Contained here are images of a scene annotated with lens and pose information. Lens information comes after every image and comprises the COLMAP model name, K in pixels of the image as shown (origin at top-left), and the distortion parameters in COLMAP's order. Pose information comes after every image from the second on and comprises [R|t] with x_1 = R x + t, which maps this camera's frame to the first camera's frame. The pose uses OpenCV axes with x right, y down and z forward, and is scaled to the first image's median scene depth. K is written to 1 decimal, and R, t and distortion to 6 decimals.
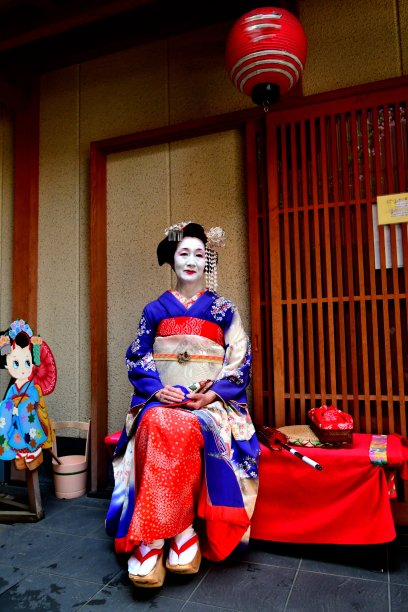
lens RADIAL K [[450.6, 0, 204.0], [0, 450.6, 306.0], [0, 0, 1]] dist [-0.012637, -0.005718]
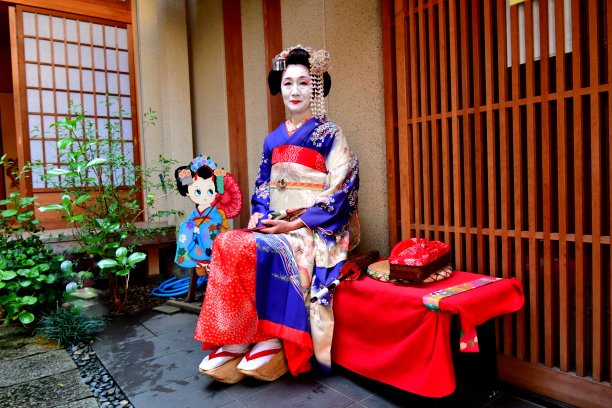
lens RADIAL K [[431.2, 0, 306.7], [0, 431.2, 199.2], [0, 0, 1]] dist [-0.003706, -0.010822]
pose [[0.849008, 0.005601, -0.528350, 0.498195], [0.067976, 0.990476, 0.119732, 0.030304], [0.523988, -0.137568, 0.840542, 0.184275]]
